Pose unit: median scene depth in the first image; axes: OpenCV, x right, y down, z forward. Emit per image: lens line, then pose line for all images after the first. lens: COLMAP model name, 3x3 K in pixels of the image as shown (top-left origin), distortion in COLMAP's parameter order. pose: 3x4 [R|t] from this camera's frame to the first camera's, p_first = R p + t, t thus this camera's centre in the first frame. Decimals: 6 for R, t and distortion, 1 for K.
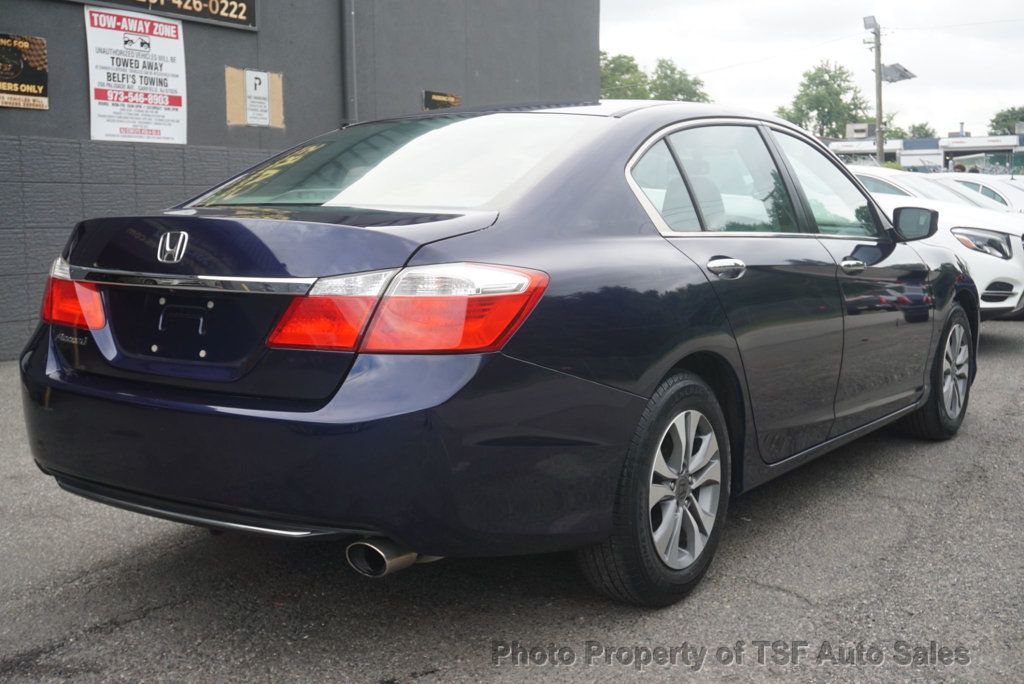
lens RADIAL K [[1248.0, 0, 513.3], [0, 1248.0, 344.8], [0, 0, 1]] dist [0.015165, 0.000000]
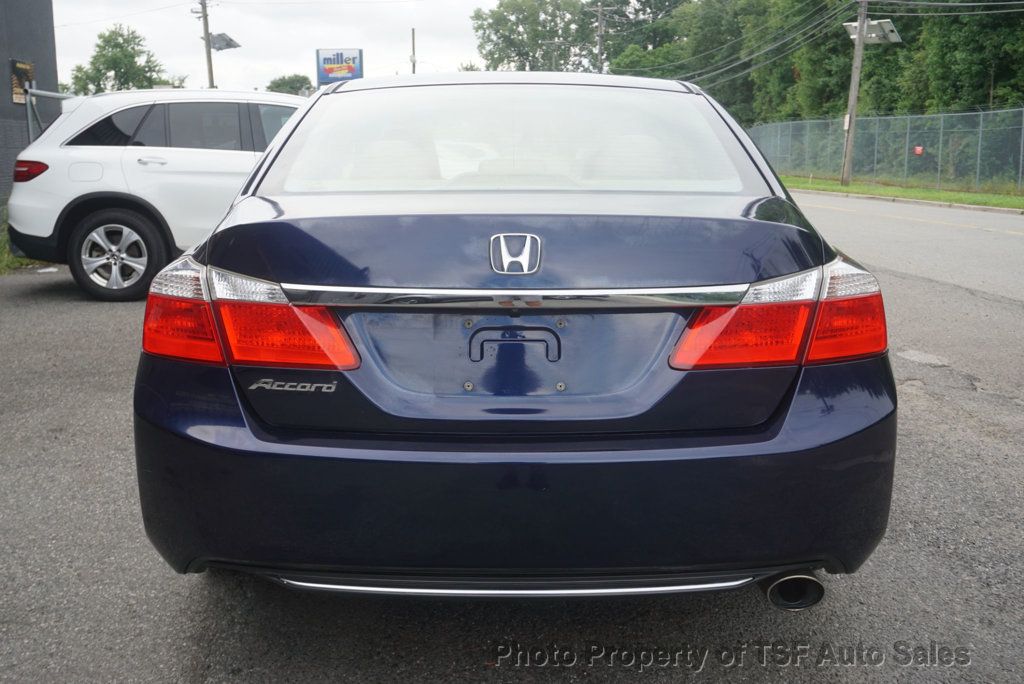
lens RADIAL K [[1085.8, 0, 511.9], [0, 1085.8, 336.8], [0, 0, 1]] dist [-0.023070, 0.000000]
pose [[0.784745, -0.100073, 0.611687, -0.079867], [0.066890, 0.994790, 0.076935, -0.009149], [-0.616199, -0.019458, 0.787350, 0.055151]]
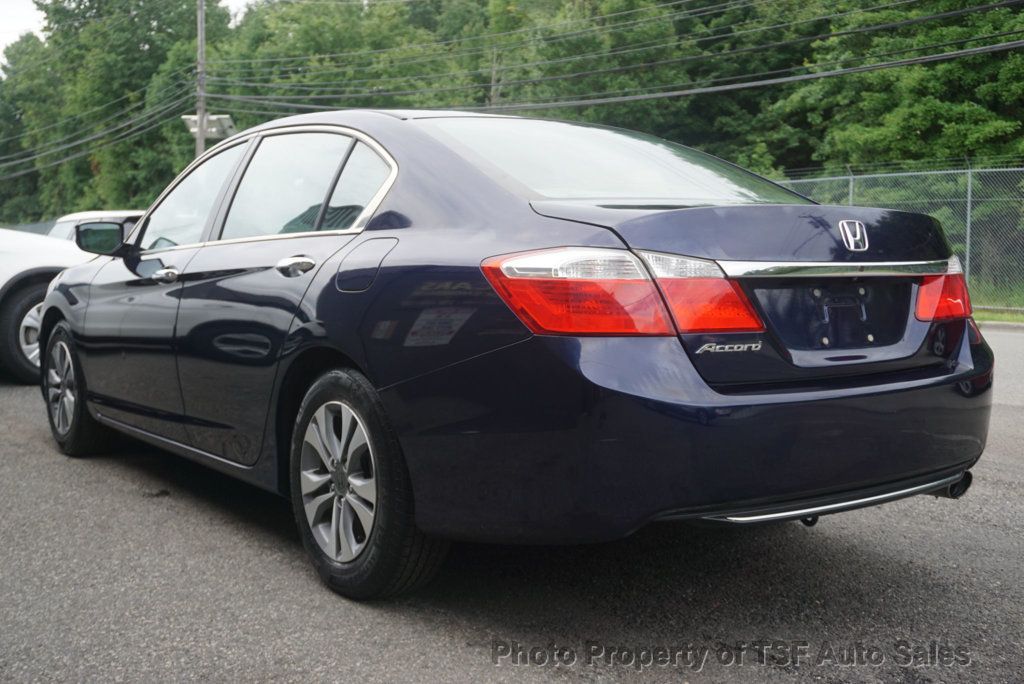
lens RADIAL K [[1130.0, 0, 513.9], [0, 1130.0, 340.9], [0, 0, 1]] dist [0.023132, 0.000000]
pose [[0.232410, -0.067783, 0.970253, -0.143948], [0.107331, 0.993263, 0.043681, -0.007358], [-0.966677, 0.093987, 0.238120, 0.122863]]
